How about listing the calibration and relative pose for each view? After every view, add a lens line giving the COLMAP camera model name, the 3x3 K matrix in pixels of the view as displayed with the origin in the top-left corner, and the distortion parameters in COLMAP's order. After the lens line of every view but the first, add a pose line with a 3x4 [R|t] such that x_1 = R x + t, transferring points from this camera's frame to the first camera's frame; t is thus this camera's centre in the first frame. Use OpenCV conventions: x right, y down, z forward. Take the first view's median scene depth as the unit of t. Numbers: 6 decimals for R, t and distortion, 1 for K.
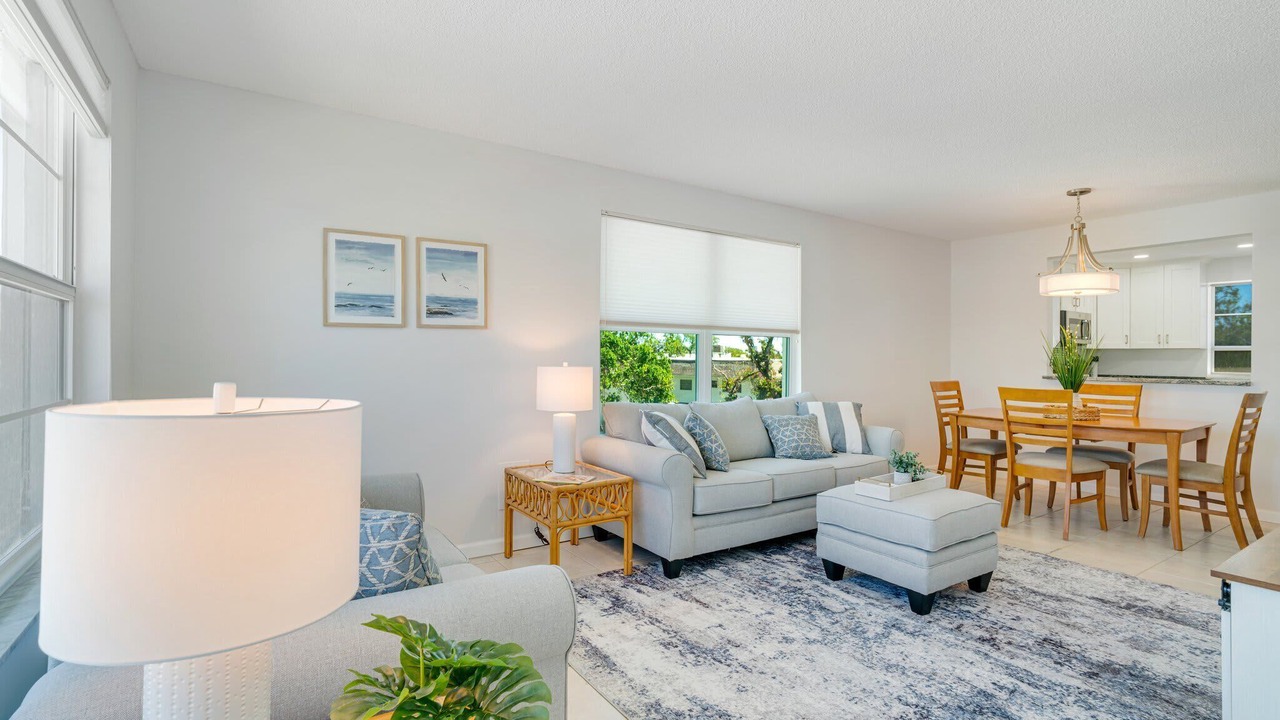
lens RADIAL K [[597.3, 0, 635.7], [0, 597.3, 361.0], [0, 0, 1]] dist [-0.008730, 0.000502]
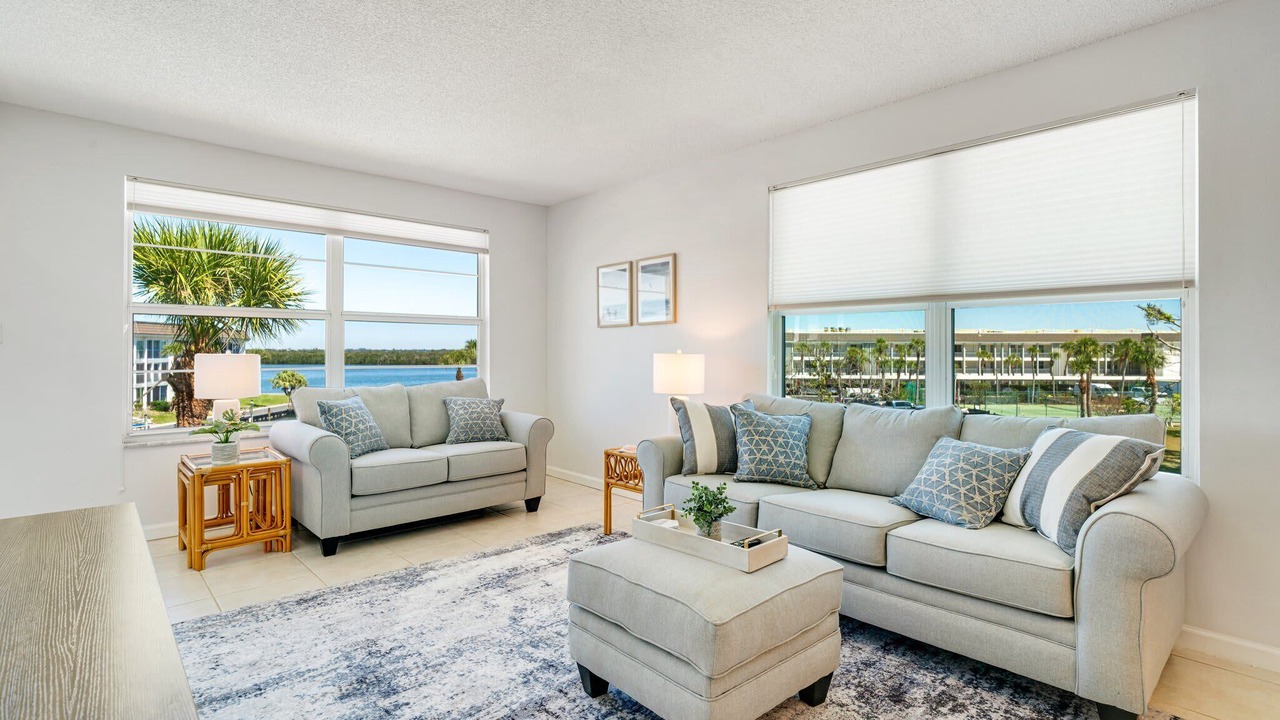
lens RADIAL K [[605.8, 0, 640.0], [0, 605.8, 360.0], [0, 0, 1]] dist [-0.010287, 0.000198]
pose [[0.156633, 0.007833, -0.987626, 1.061881], [-0.006945, 0.999953, 0.006829, 0.014899], [0.987632, 0.005789, 0.156680, 0.825962]]
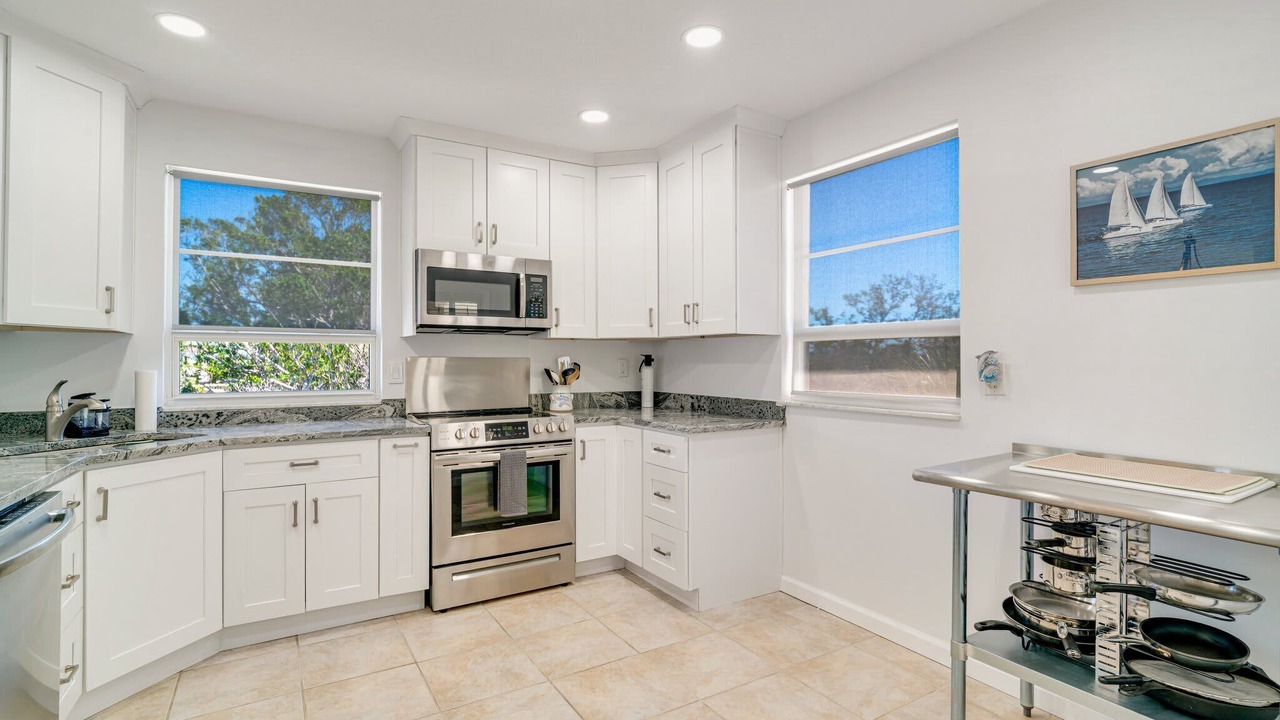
lens RADIAL K [[598.8, 0, 638.8], [0, 598.8, 352.2], [0, 0, 1]] dist [-0.021144, 0.009637]
pose [[0.999009, -0.009270, -0.043523, 2.010623], [0.008442, 0.999781, -0.019157, -0.000340], [0.043691, 0.018771, 0.998869, 1.308340]]
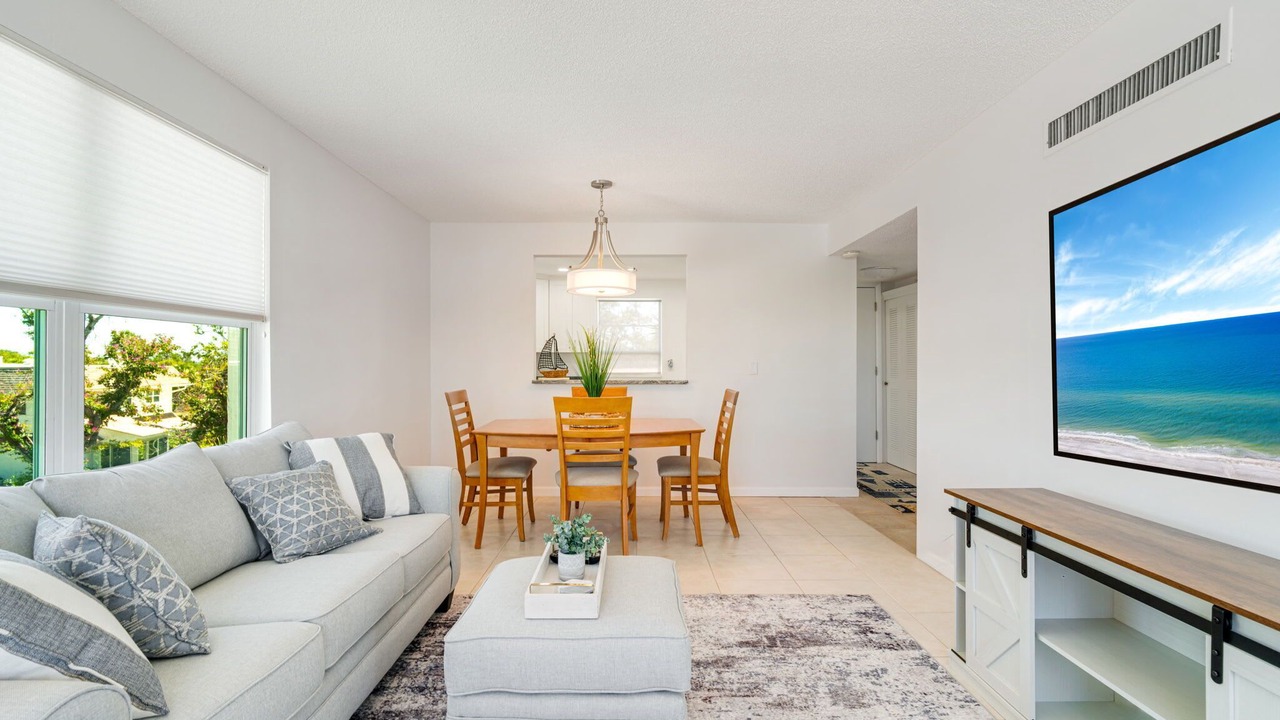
lens RADIAL K [[597.3, 0, 635.7], [0, 597.3, 361.0], [0, 0, 1]] dist [-0.008730, 0.000502]
pose [[0.554374, -0.004513, 0.832255, -0.017642], [0.010374, 0.999945, -0.001487, -0.004680], [-0.832203, 0.009458, 0.554390, 0.607659]]
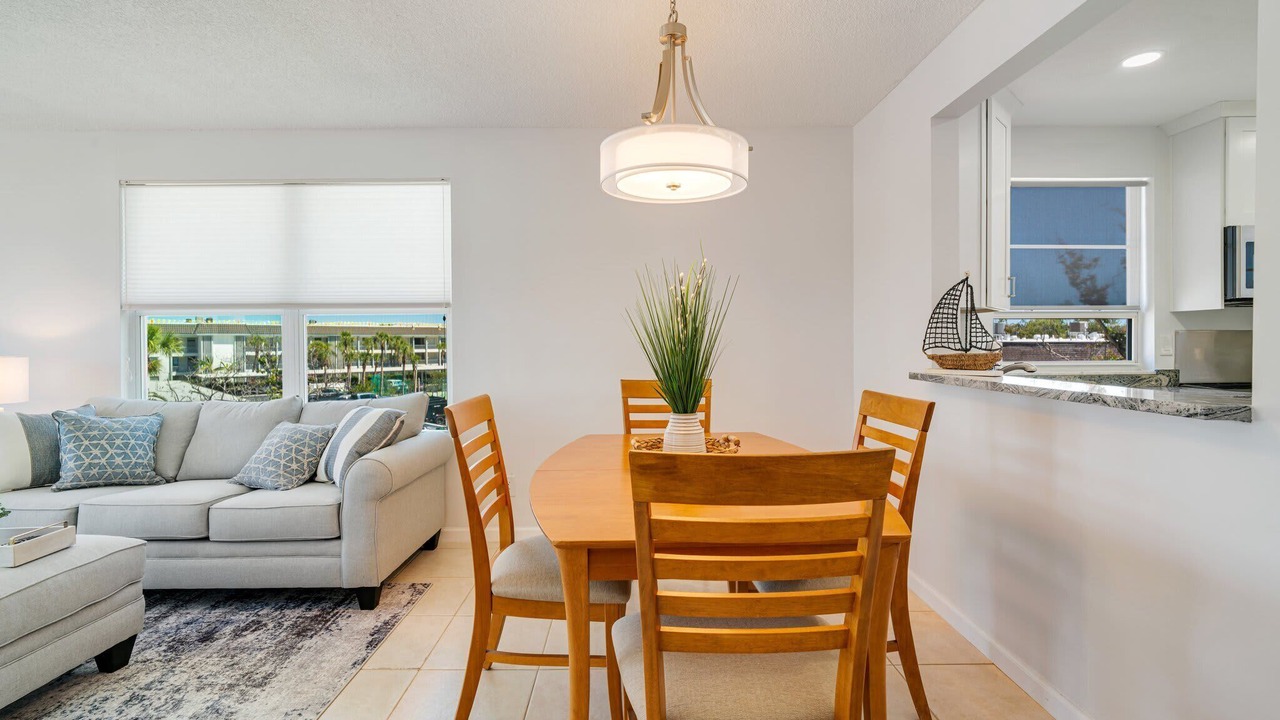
lens RADIAL K [[598.8, 0, 638.8], [0, 598.8, 352.2], [0, 0, 1]] dist [-0.021144, 0.009637]
pose [[0.832593, -0.004537, -0.553866, 1.355359], [0.010662, 0.999912, 0.007836, 0.005373], [0.553782, -0.012430, 0.832569, 0.870669]]
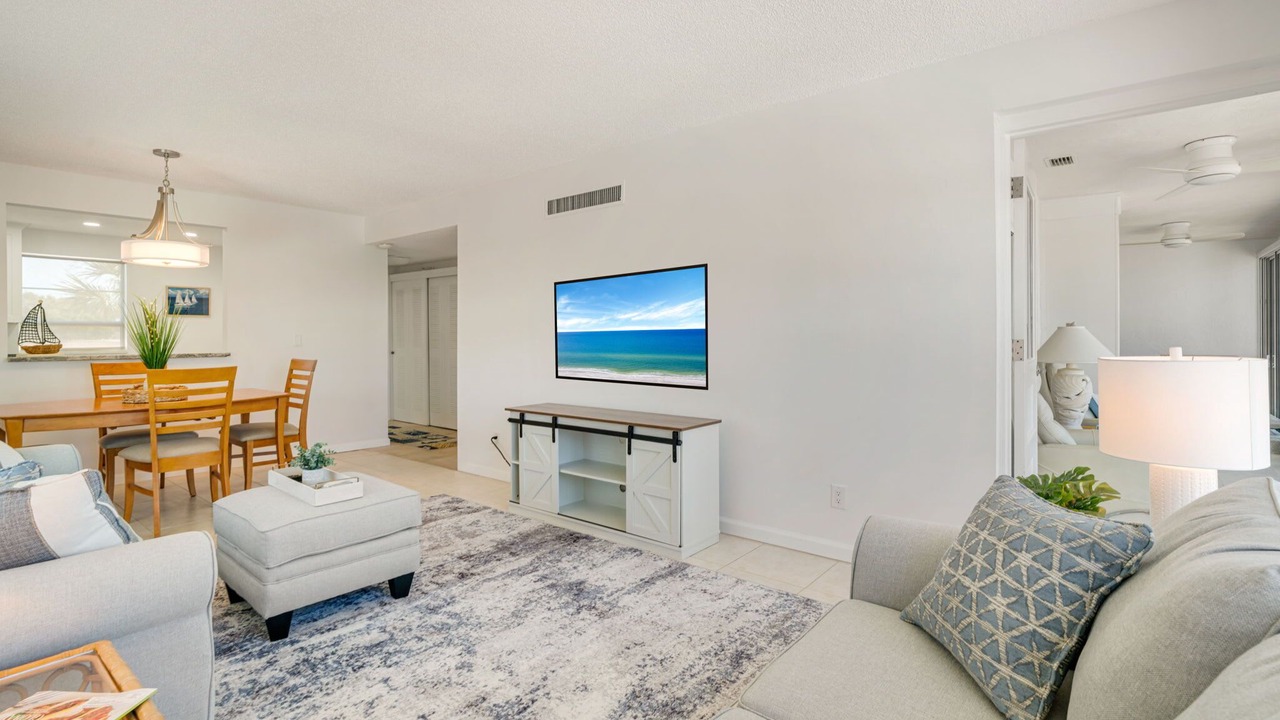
lens RADIAL K [[606.2, 0, 637.3], [0, 606.2, 333.9], [0, 0, 1]] dist [-0.002643, -0.000016]
pose [[-0.284041, -0.005585, 0.958796, -0.510392], [0.008581, 0.999928, 0.008367, -0.009364], [-0.958774, 0.010604, -0.283973, 0.797443]]
